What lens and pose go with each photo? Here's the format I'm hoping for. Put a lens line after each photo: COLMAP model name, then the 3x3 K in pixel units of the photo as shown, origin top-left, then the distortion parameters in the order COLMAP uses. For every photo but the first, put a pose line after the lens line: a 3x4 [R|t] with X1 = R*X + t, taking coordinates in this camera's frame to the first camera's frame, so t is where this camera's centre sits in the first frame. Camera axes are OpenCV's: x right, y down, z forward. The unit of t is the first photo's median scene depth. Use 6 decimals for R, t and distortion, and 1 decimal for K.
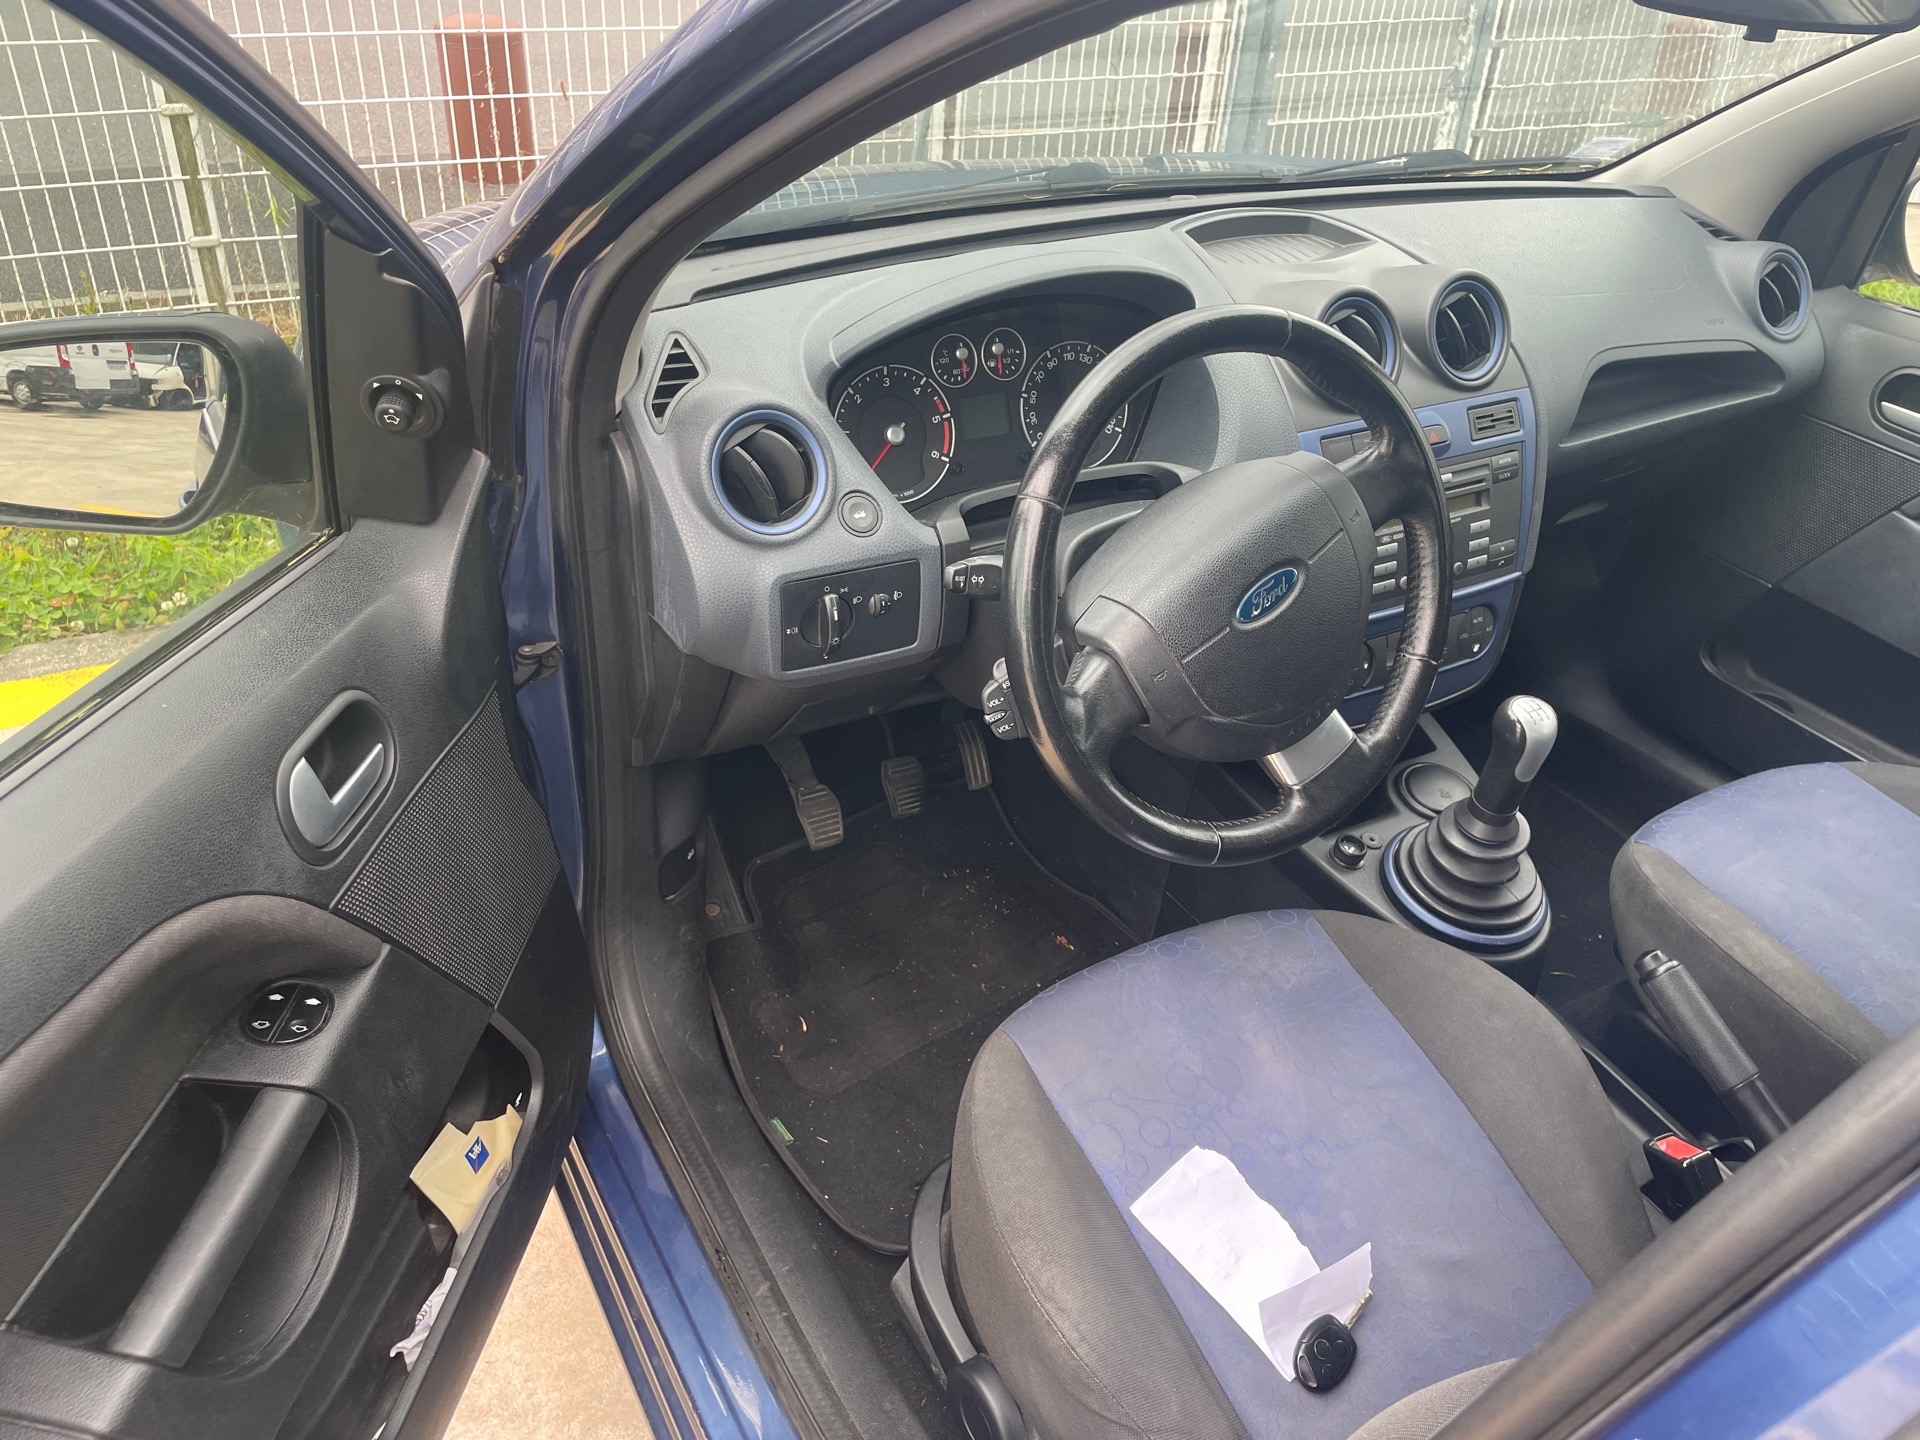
lens RADIAL K [[1579.9, 0, 984.0], [0, 1579.9, 710.5], [0, 0, 1]] dist [0.112011, -0.178656]
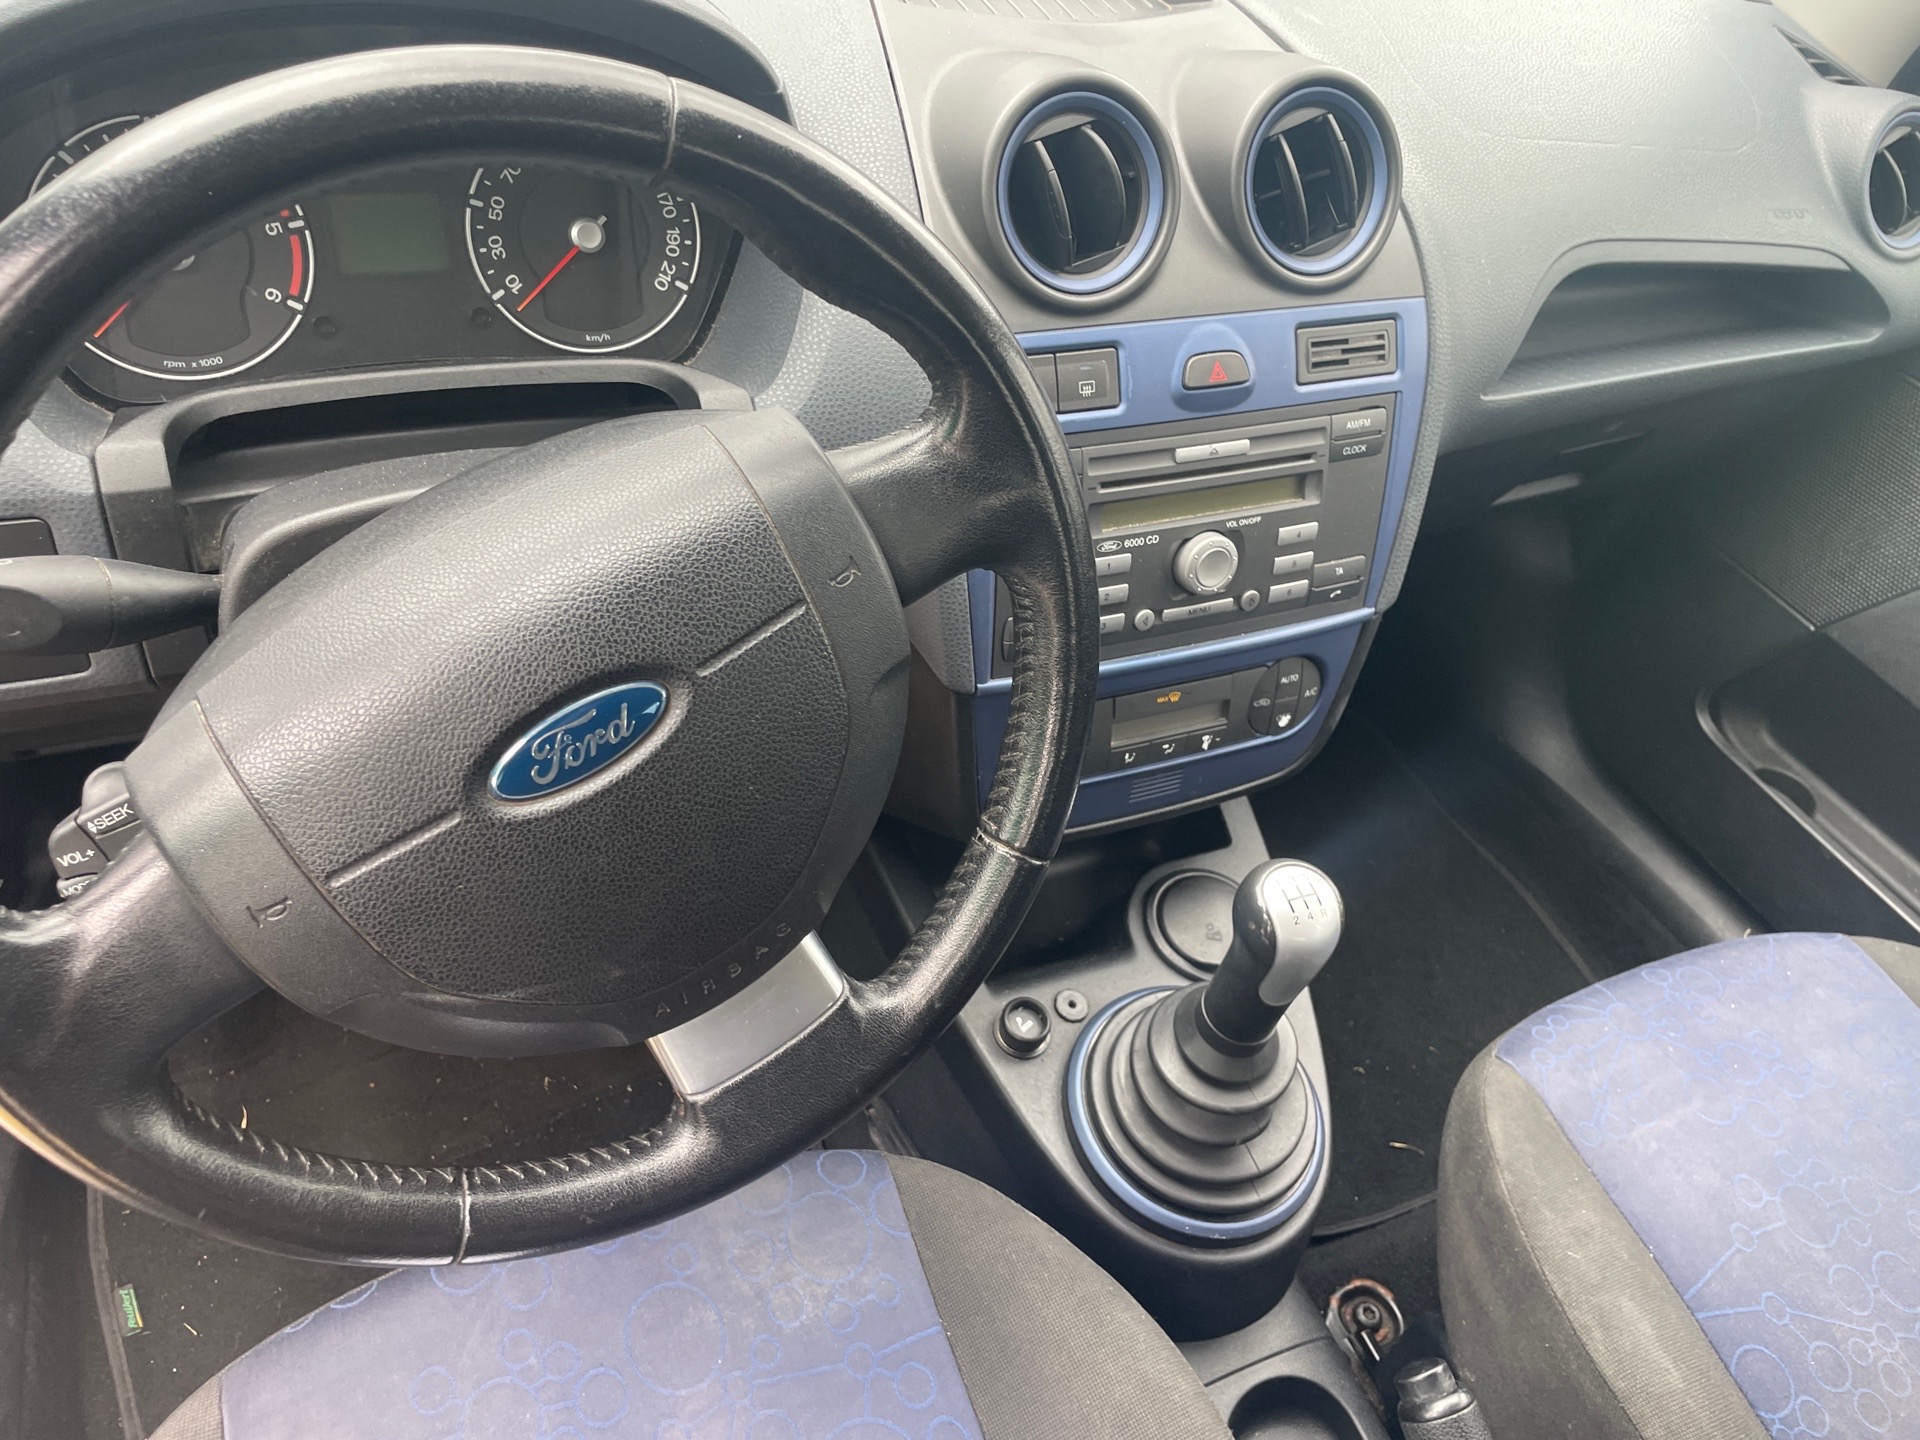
lens RADIAL K [[1579.9, 0, 984.0], [0, 1579.9, 710.5], [0, 0, 1]] dist [0.112011, -0.178656]
pose [[0.991688, 0.125896, -0.026542, 0.222762], [-0.121631, 0.984587, 0.125675, -0.111429], [0.041955, -0.121403, 0.991716, 0.417711]]
